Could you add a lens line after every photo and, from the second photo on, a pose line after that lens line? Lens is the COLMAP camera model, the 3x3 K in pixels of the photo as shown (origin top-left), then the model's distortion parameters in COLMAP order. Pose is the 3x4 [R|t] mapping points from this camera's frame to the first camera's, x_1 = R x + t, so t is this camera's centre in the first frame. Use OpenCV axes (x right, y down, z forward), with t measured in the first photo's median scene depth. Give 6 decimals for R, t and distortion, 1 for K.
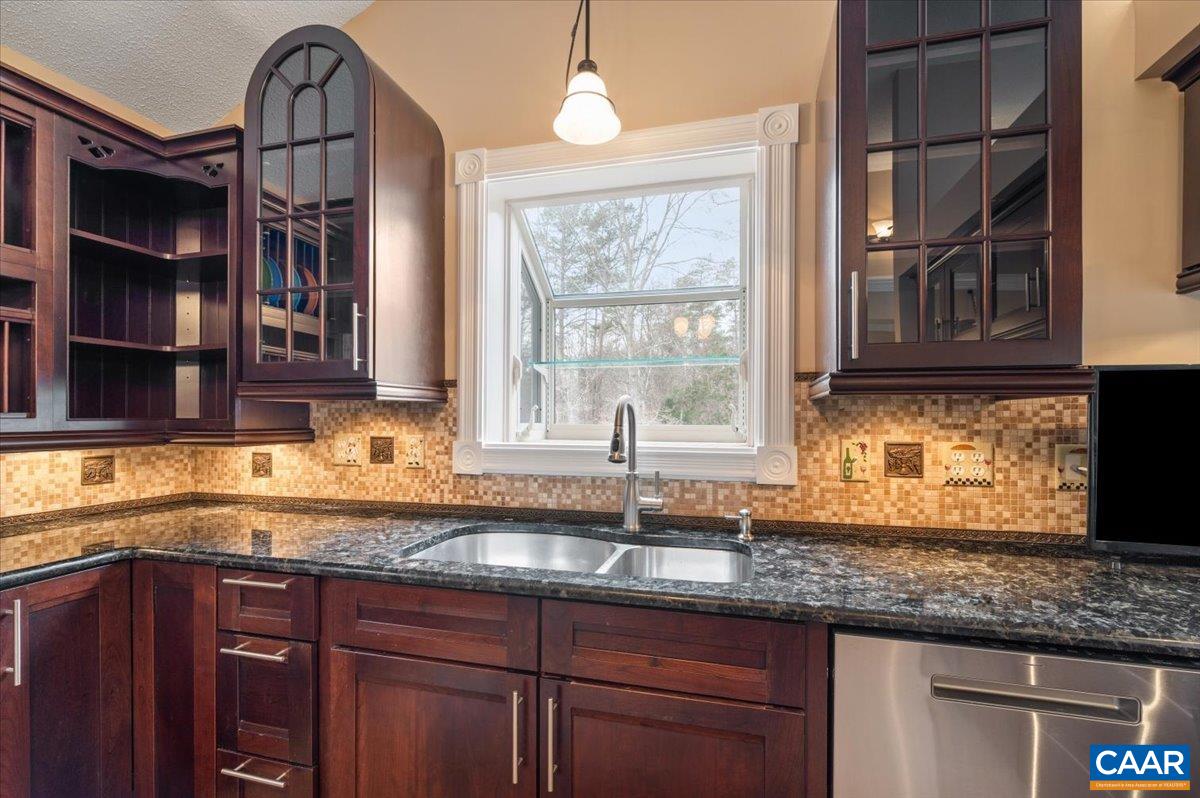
lens RADIAL K [[527.6, 0, 599.4], [0, 527.6, 418.2], [0, 0, 1]] dist [0.000750, -0.000244]
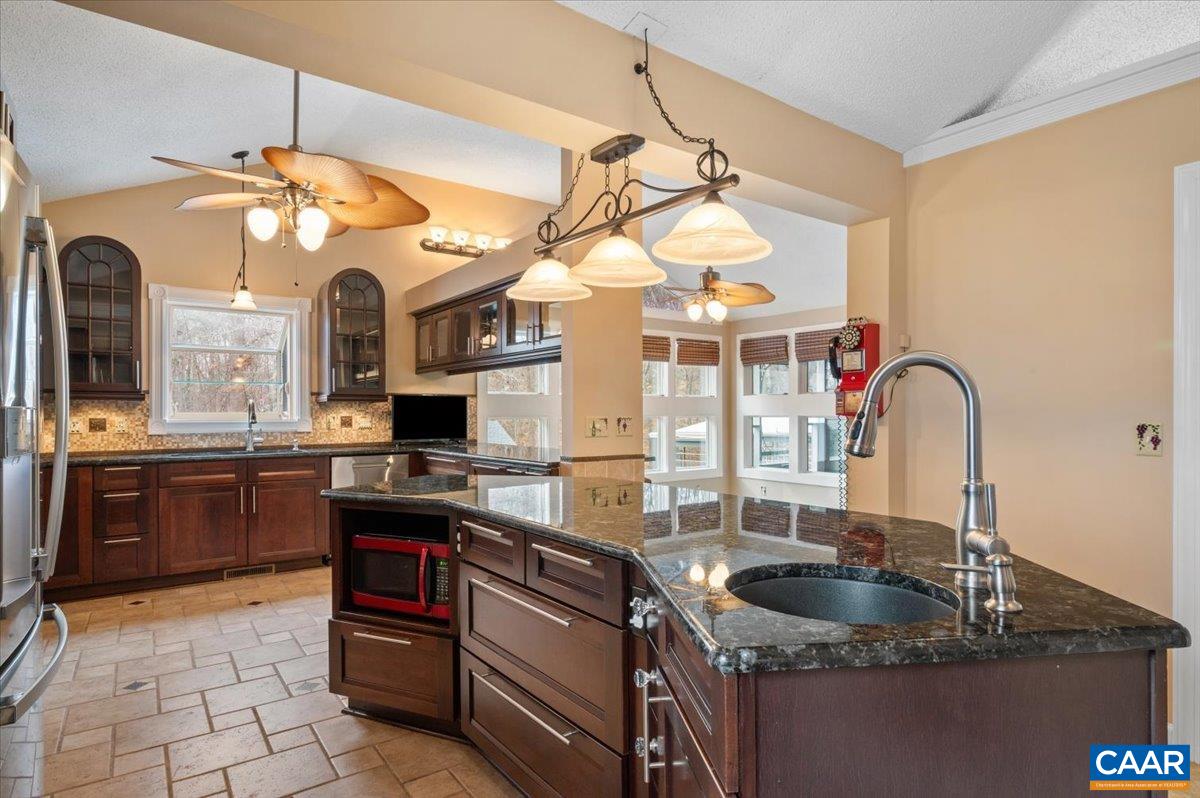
lens RADIAL K [[646.0, 0, 603.4], [0, 646.0, 408.8], [0, 0, 1]] dist [-0.002703, -0.001179]
pose [[0.623248, -0.000322, 0.782024, -1.327412], [0.007381, 0.999958, -0.005471, 0.032335], [-0.781989, 0.009182, 0.623224, -2.331097]]
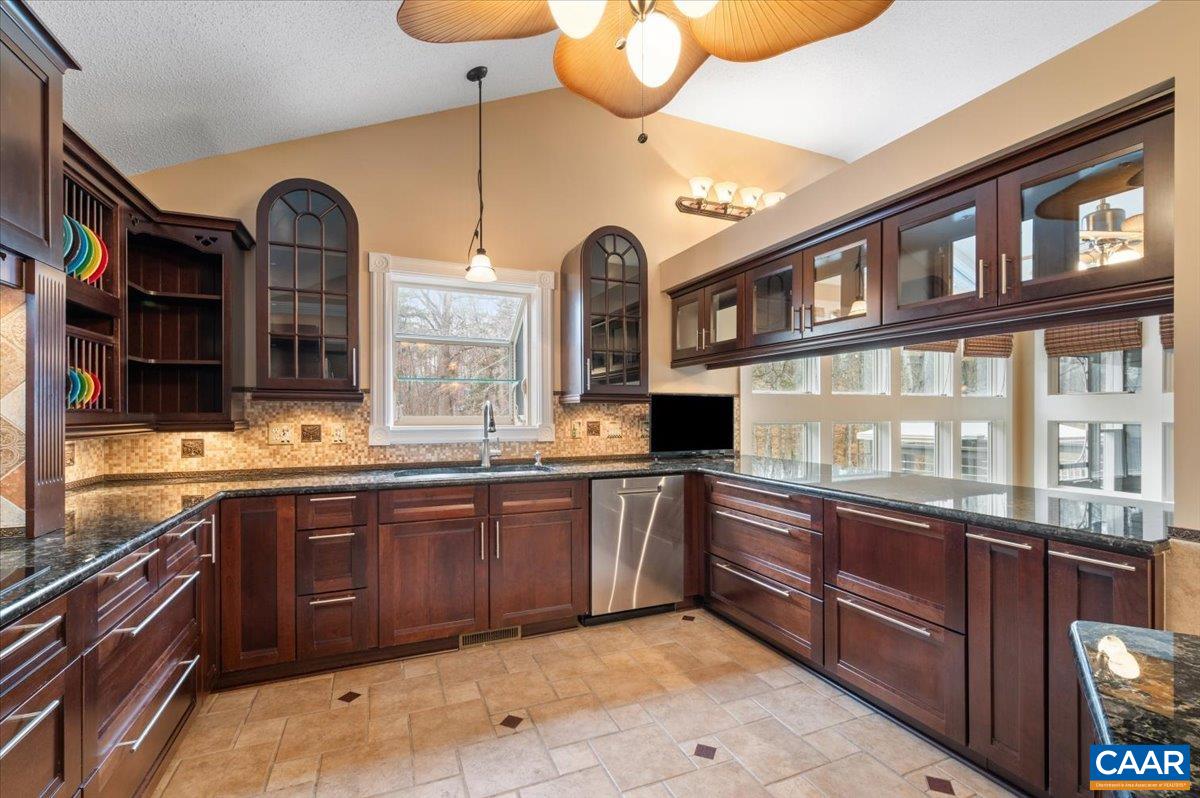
lens RADIAL K [[528.8, 0, 598.5], [0, 528.8, 410.9], [0, 0, 1]] dist [-0.000849, -0.000545]
pose [[0.784148, -0.001808, 0.620571, -0.847530], [0.003826, 0.999991, -0.001921, 0.001880], [-0.620562, 0.003881, 0.784148, -0.856163]]
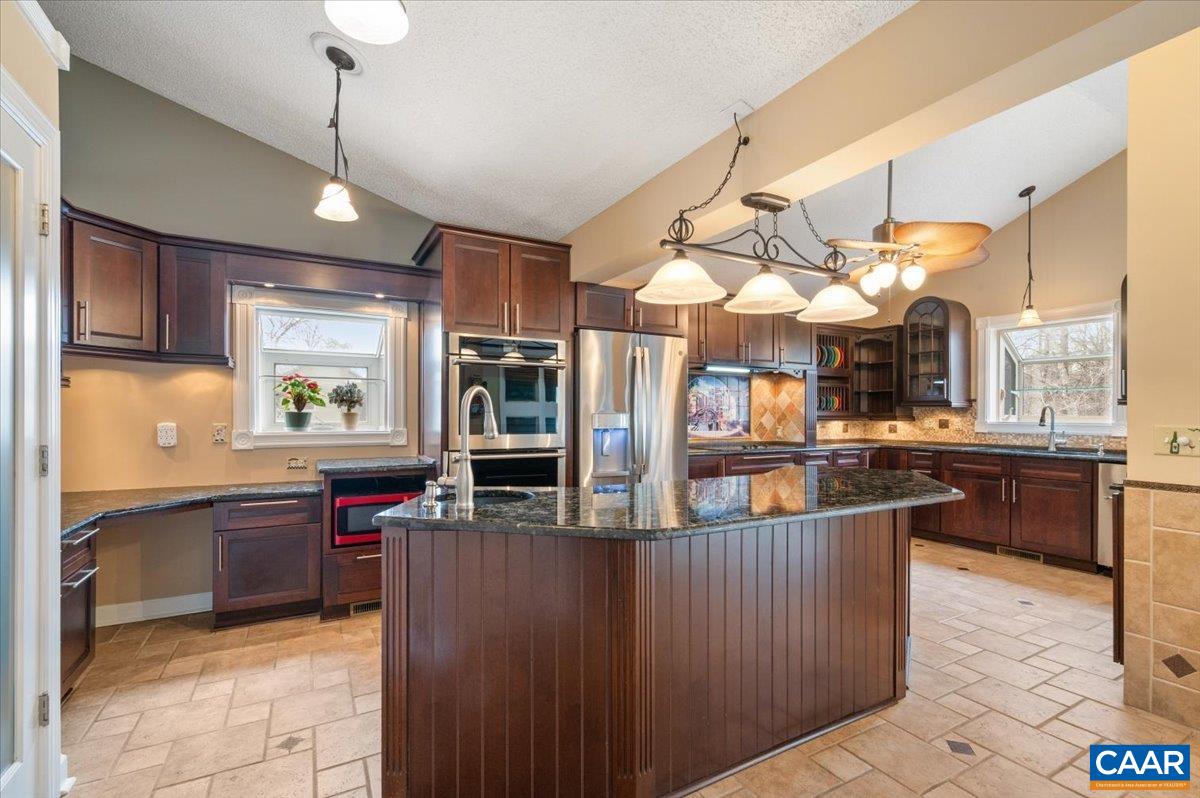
lens RADIAL K [[528.8, 0, 598.5], [0, 528.8, 410.9], [0, 0, 1]] dist [-0.000849, -0.000545]
pose [[0.695159, -0.001877, -0.718853, 0.406831], [-0.006304, 0.999942, -0.008707, 0.031763], [0.718828, 0.010584, 0.695107, -2.761511]]
